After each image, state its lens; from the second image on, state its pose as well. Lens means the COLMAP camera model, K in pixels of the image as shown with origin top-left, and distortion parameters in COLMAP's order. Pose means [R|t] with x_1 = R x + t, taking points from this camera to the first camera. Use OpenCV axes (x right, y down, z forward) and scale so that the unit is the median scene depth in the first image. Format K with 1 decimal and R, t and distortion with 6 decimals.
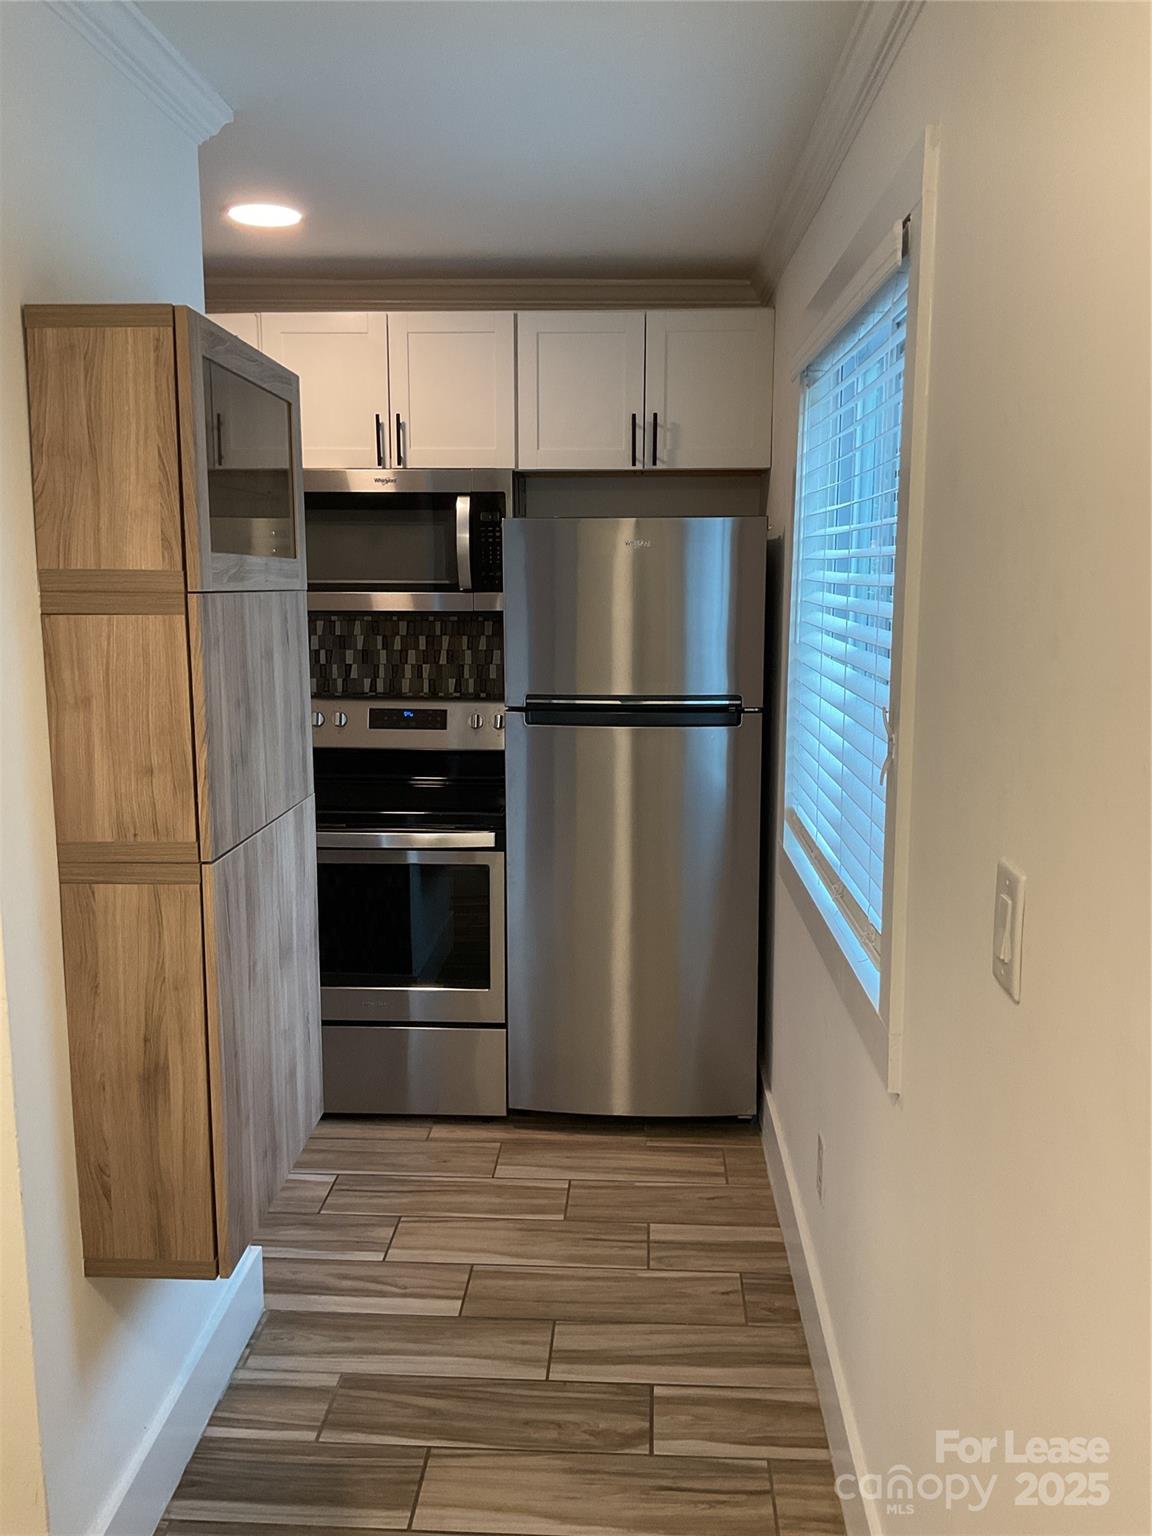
lens RADIAL K [[1284.2, 0, 574.1], [0, 1284.2, 767.9], [0, 0, 1]] dist [0.076368, -0.136862]
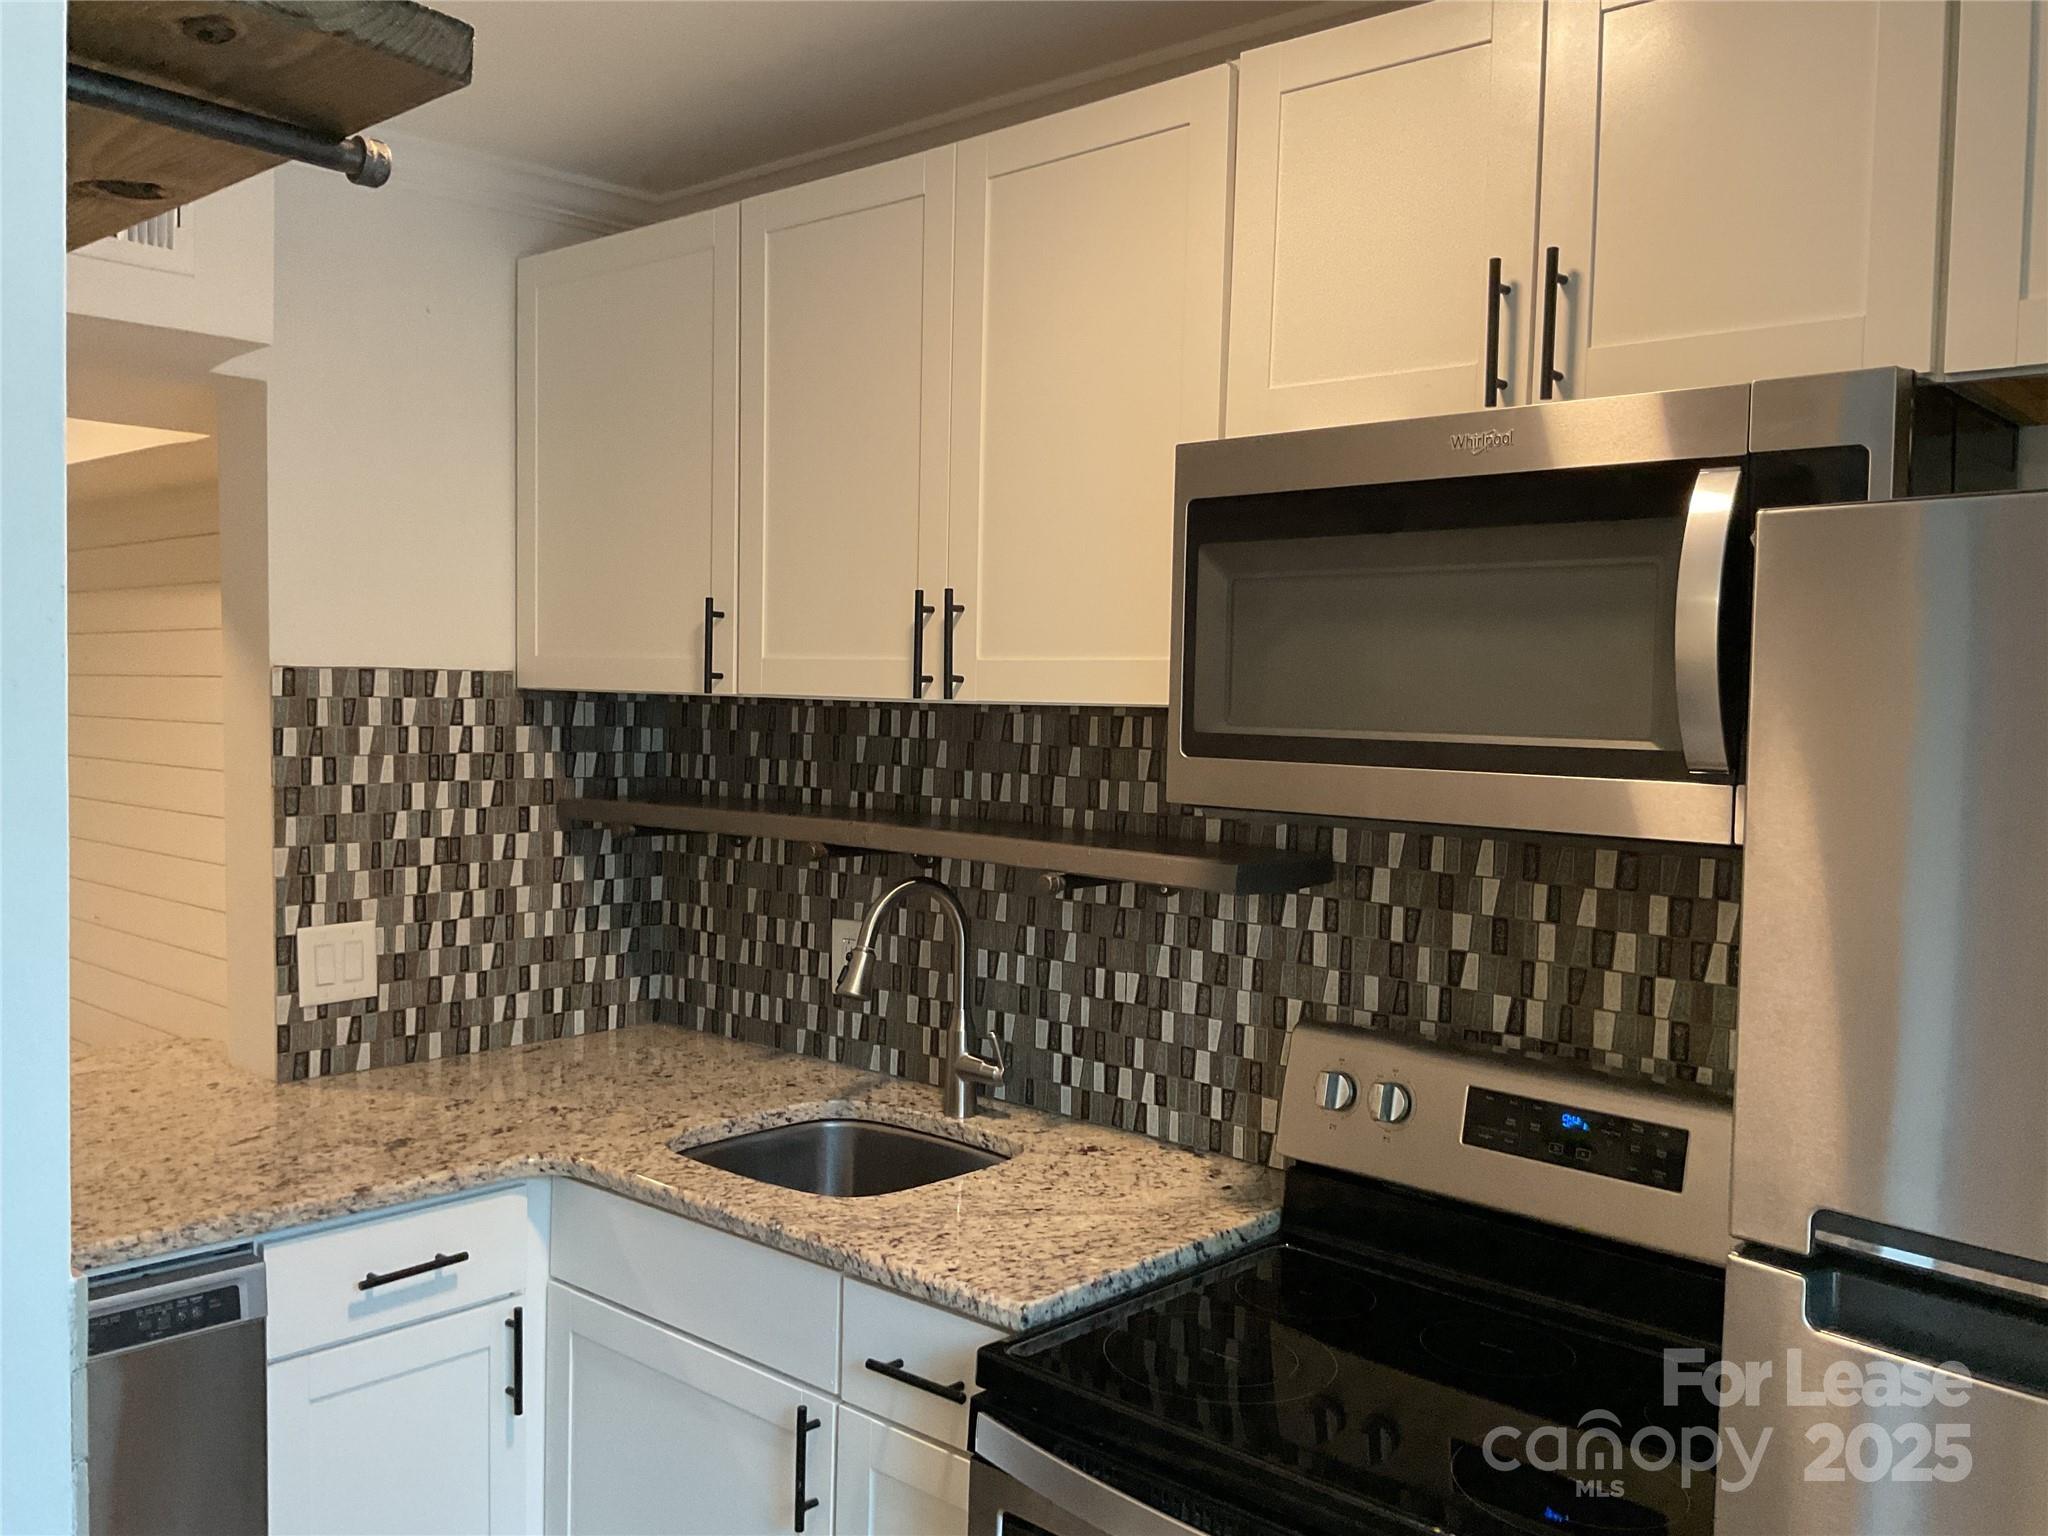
lens RADIAL K [[1712.3, 0, 1019.2], [0, 1712.3, 768.8], [0, 0, 1]] dist [0.076368, -0.136862]
pose [[0.772364, 0.049188, -0.633273, 0.042506], [-0.123802, 0.989534, -0.074134, -0.080471], [0.622998, 0.135659, 0.770370, 0.525695]]
